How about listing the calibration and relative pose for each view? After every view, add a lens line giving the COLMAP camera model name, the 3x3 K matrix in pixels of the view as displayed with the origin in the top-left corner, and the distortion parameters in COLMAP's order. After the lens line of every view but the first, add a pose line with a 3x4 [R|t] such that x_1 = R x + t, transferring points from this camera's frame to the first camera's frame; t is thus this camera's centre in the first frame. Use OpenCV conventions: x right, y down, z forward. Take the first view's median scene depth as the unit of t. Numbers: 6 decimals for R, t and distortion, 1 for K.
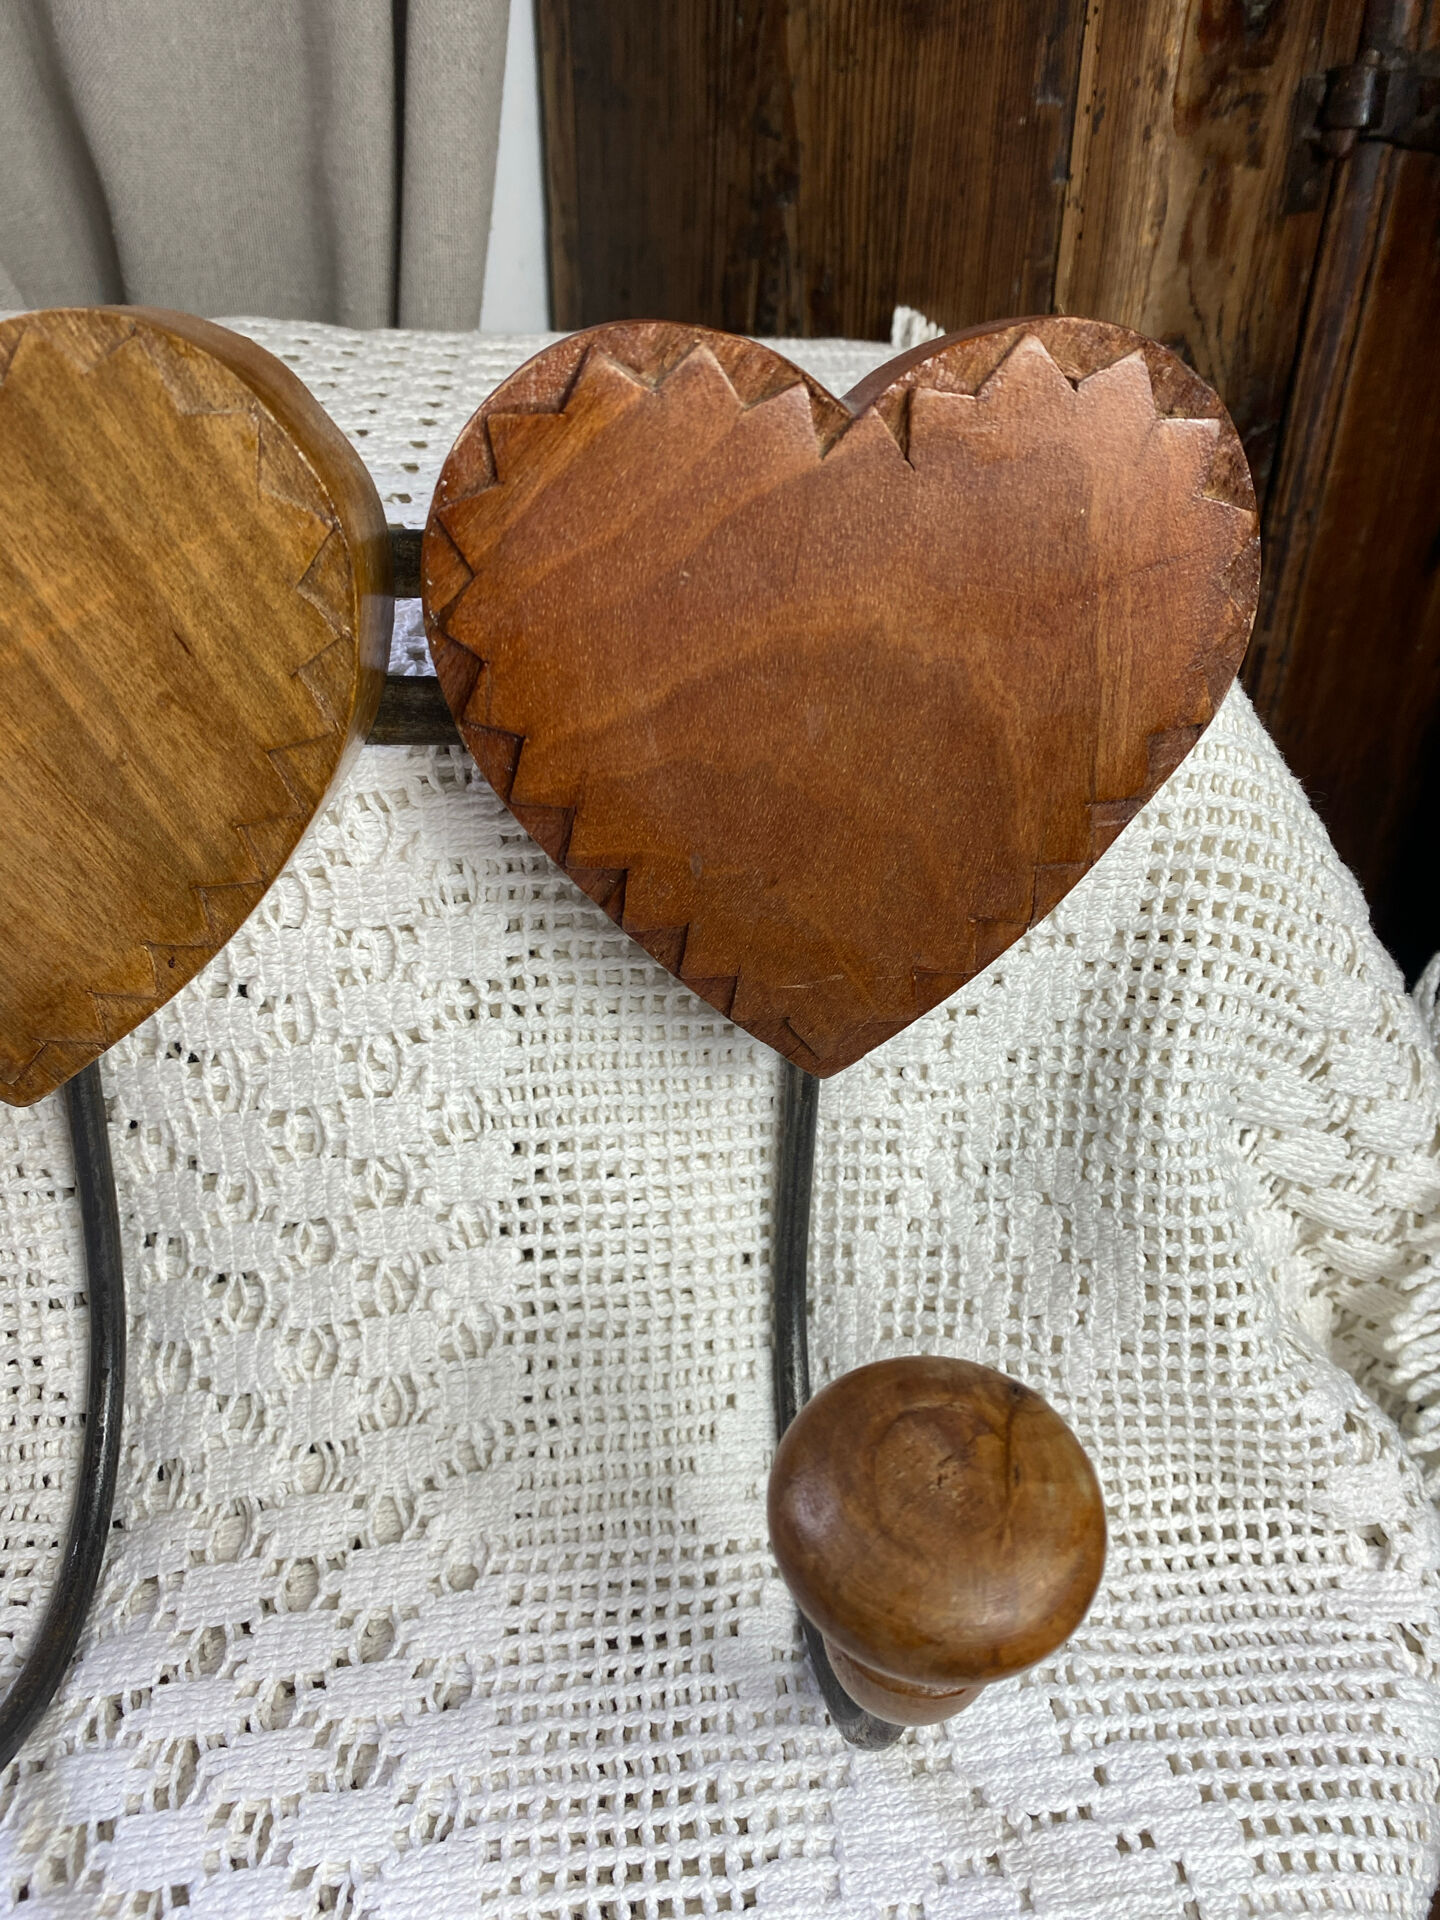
lens RADIAL K [[1504.2, 0, 748.3], [0, 1504.2, 958.6], [0, 0, 1]] dist [0.017086, -0.033175]
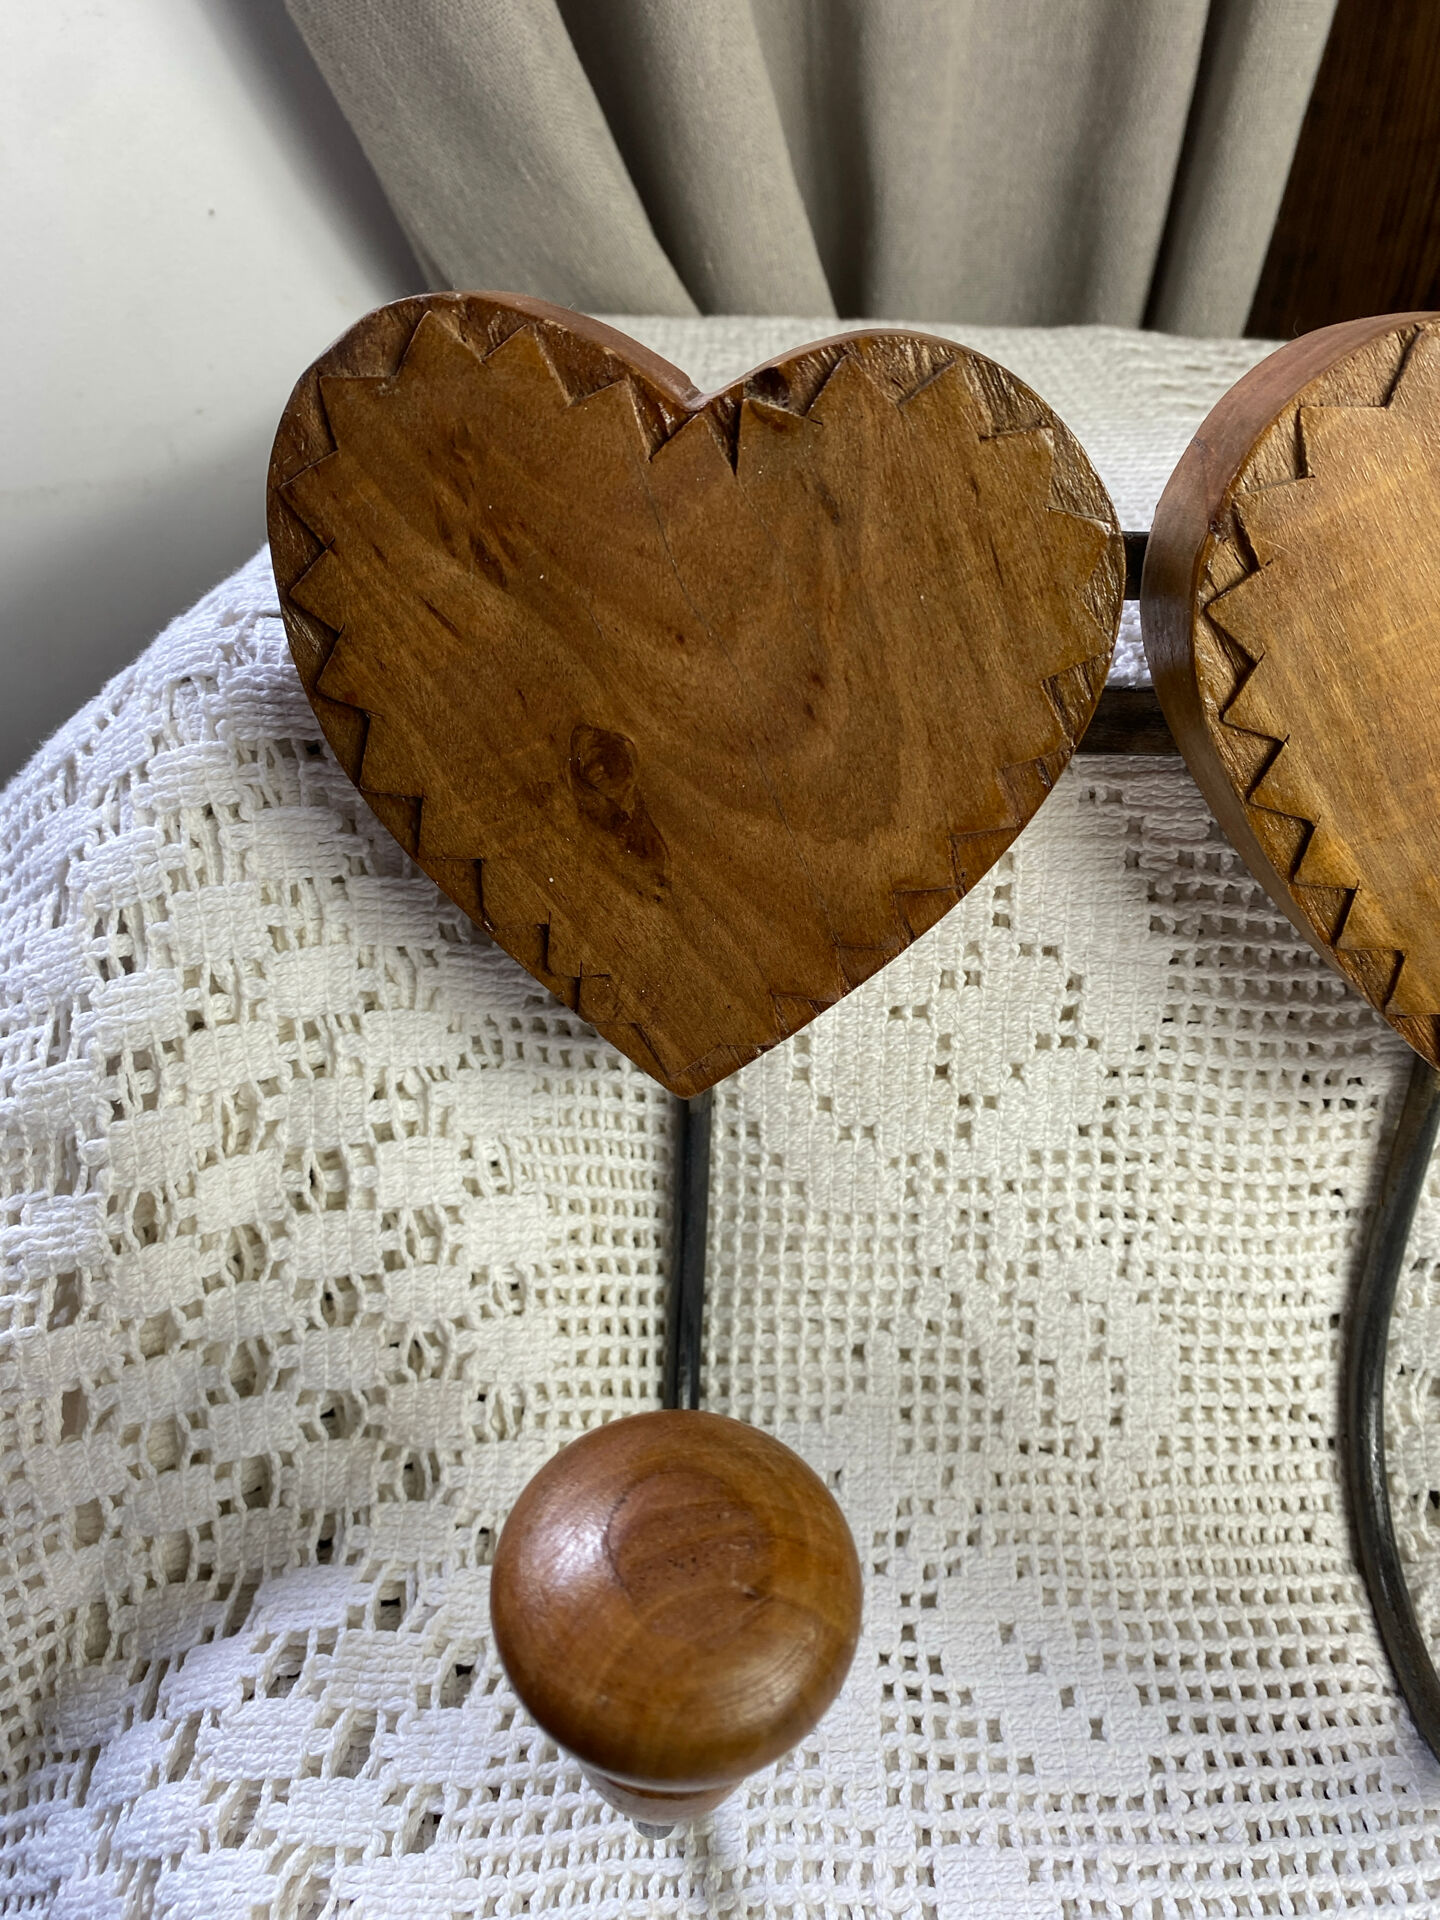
lens RADIAL K [[1504.2, 0, 719.3], [0, 1504.2, 936.3], [0, 0, 1]] dist [0.017086, -0.033175]
pose [[0.994225, 0.039044, -0.099960, -0.775709], [-0.040538, 0.999094, -0.012963, 0.004071], [0.099363, 0.016940, 0.994907, -0.026528]]
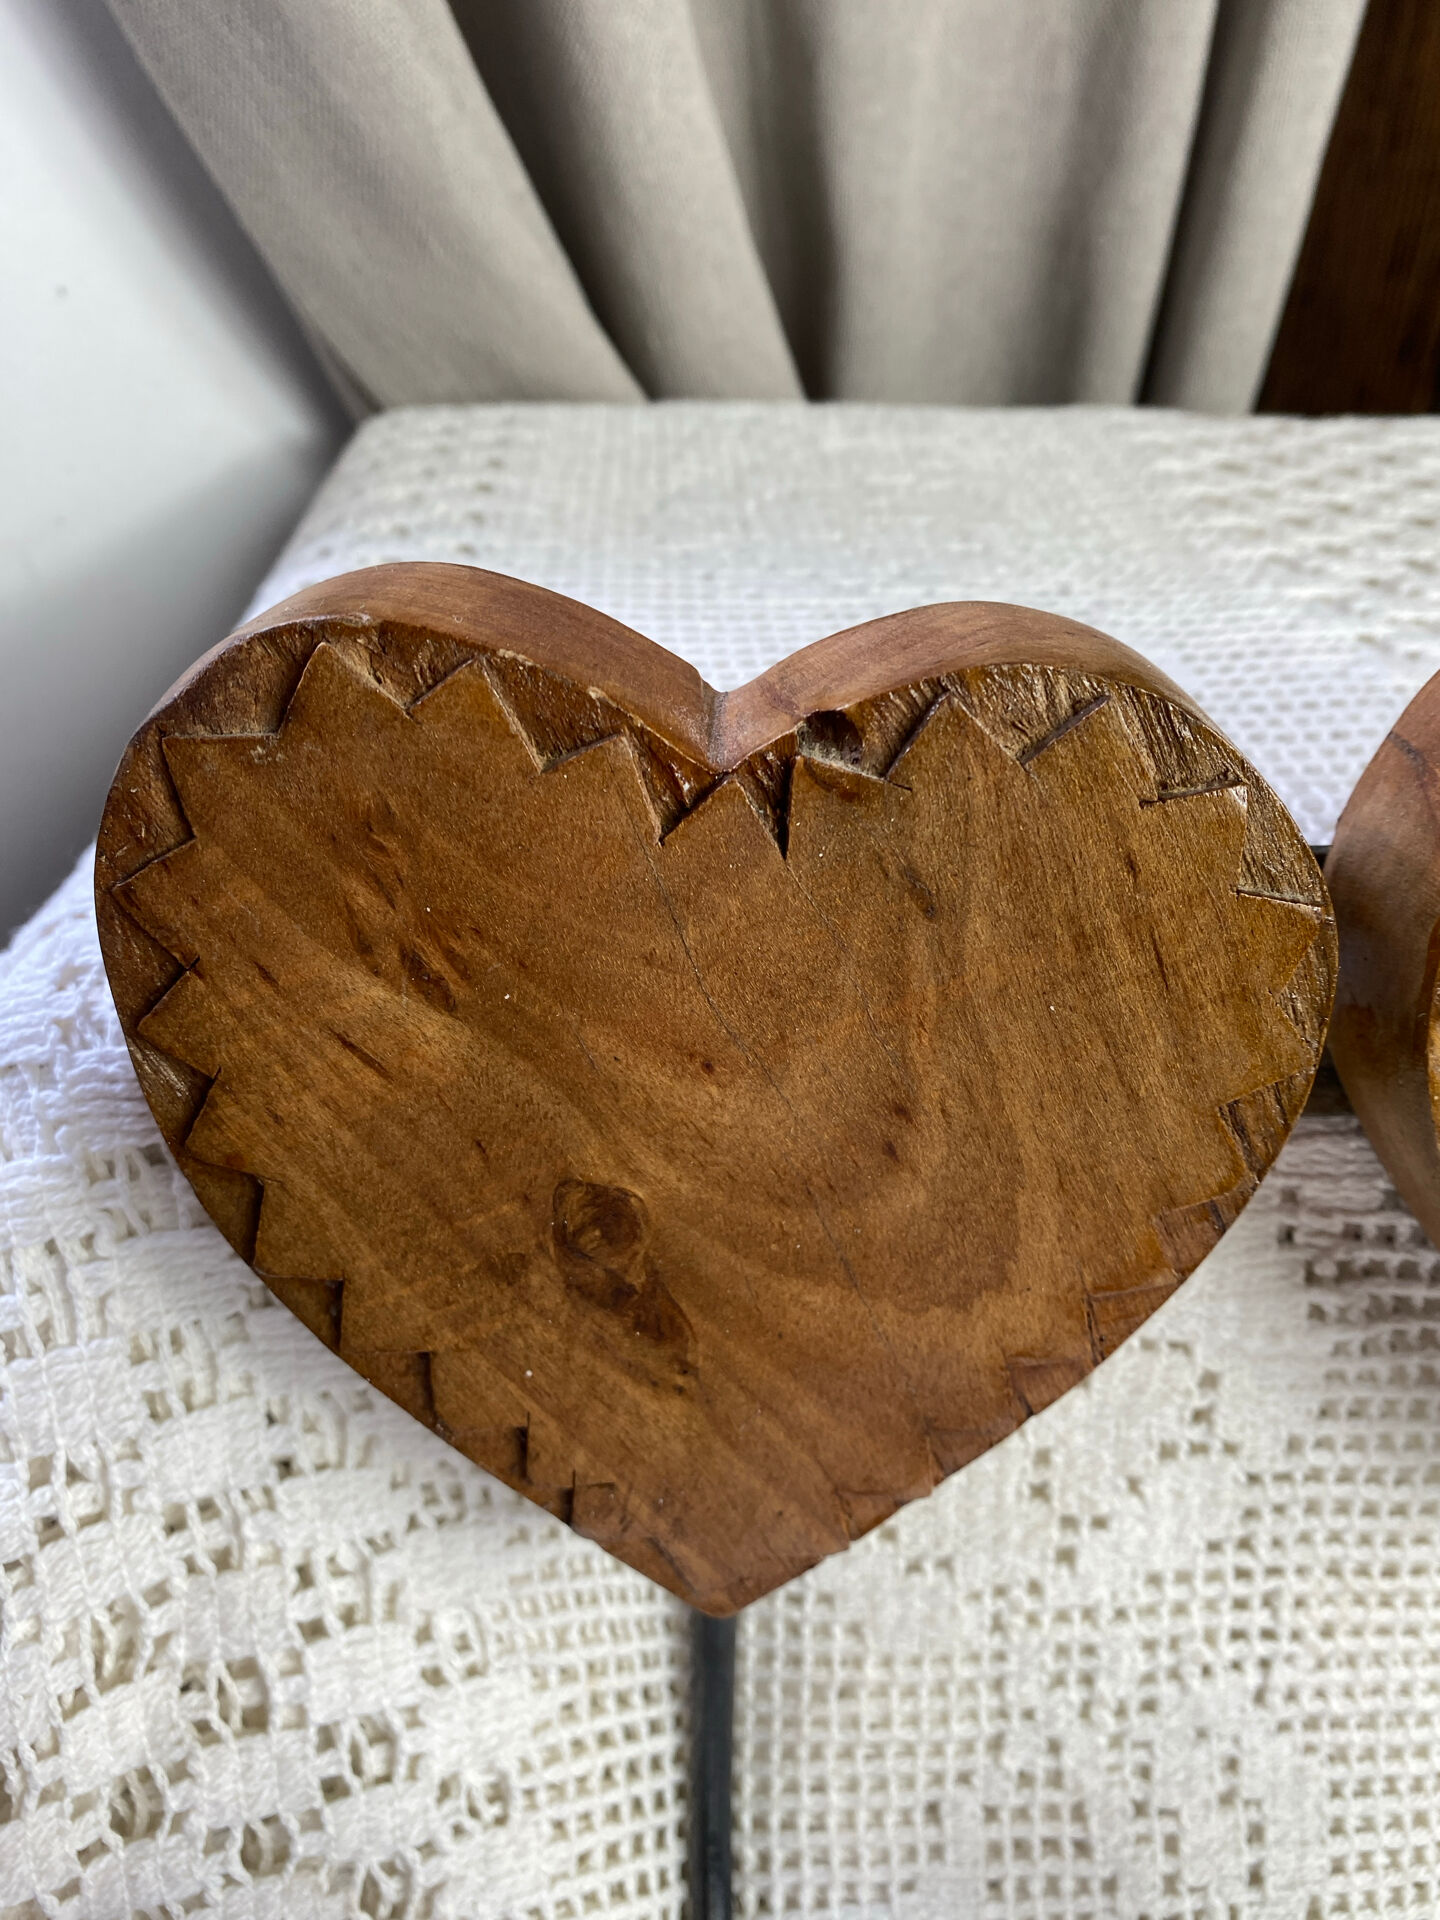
lens RADIAL K [[1504.2, 0, 726.5], [0, 1504.2, 960.5], [0, 0, 1]] dist [0.017086, -0.033175]
pose [[0.998703, 0.002583, -0.050850, -0.841905], [-0.001966, 0.999924, 0.012181, -0.195428], [0.050878, -0.012065, 0.998632, 0.189057]]
